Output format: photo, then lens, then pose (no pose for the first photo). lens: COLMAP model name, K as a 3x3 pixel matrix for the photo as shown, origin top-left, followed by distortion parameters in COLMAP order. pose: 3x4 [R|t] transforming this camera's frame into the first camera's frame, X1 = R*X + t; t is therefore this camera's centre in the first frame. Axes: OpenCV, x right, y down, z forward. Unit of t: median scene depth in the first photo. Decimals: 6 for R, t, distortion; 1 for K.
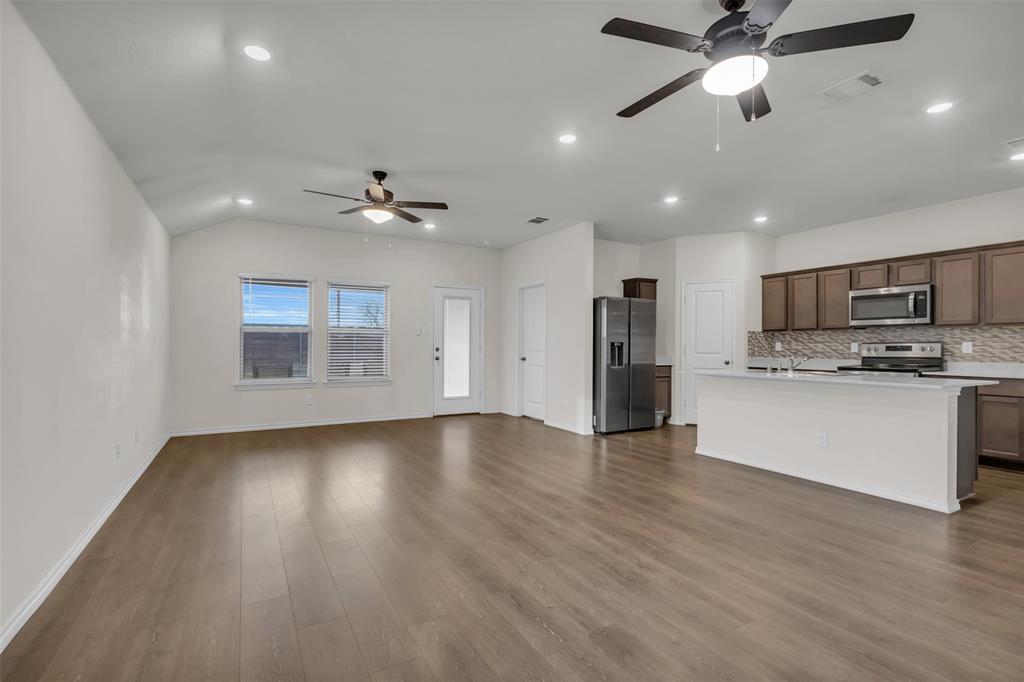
lens RADIAL K [[469.9, 0, 512.0], [0, 469.9, 341.0], [0, 0, 1]] dist [0.006131, -0.001232]
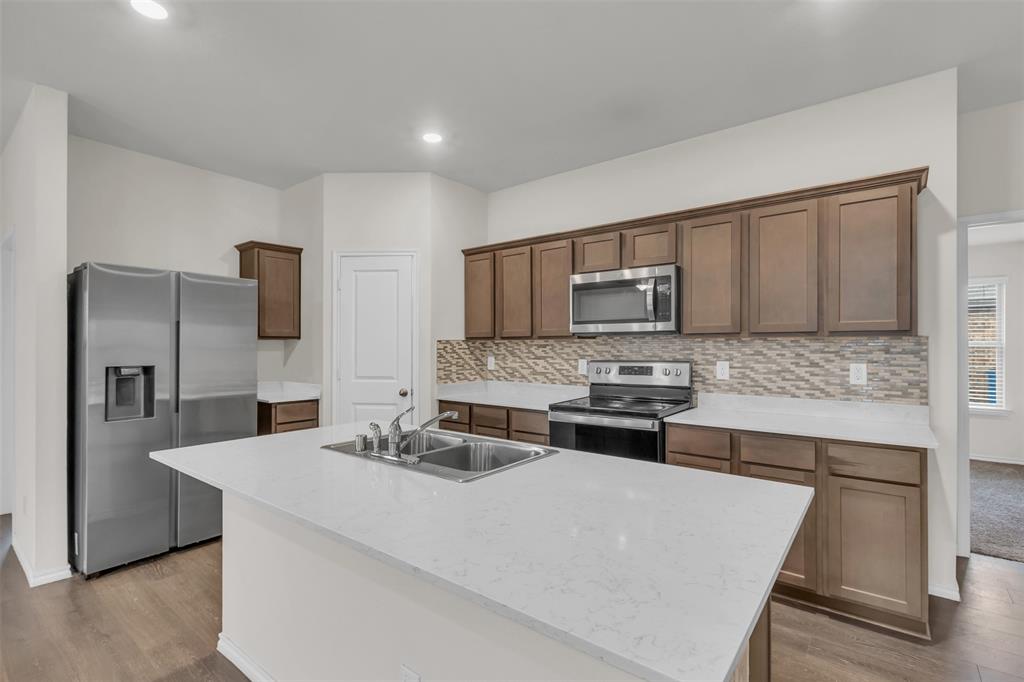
lens RADIAL K [[469.9, 0, 512.0], [0, 469.9, 341.0], [0, 0, 1]] dist [0.006131, -0.001232]
pose [[0.928057, -0.001711, 0.372435, 0.415402], [0.001419, 0.999998, 0.001057, -0.022660], [-0.372437, -0.000452, 0.928058, 0.461259]]
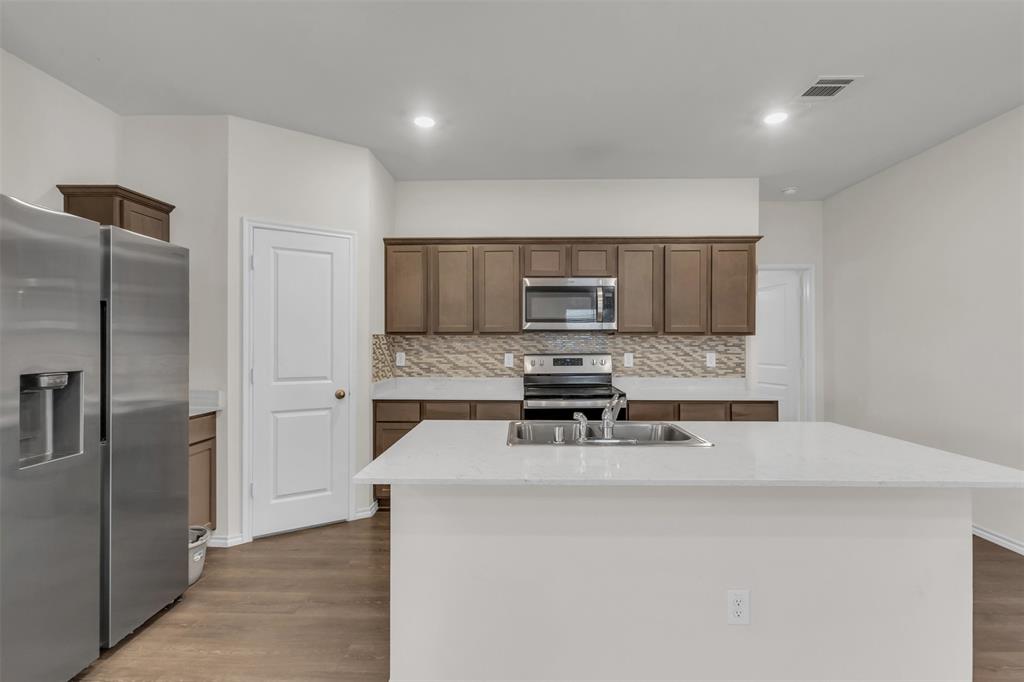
lens RADIAL K [[469.9, 0, 512.0], [0, 469.9, 341.0], [0, 0, 1]] dist [0.006131, -0.001232]
pose [[0.517046, -0.003006, 0.855953, 0.131990], [-0.007817, 0.999936, 0.008234, -0.021426], [-0.855922, -0.010948, 0.516989, 0.654446]]
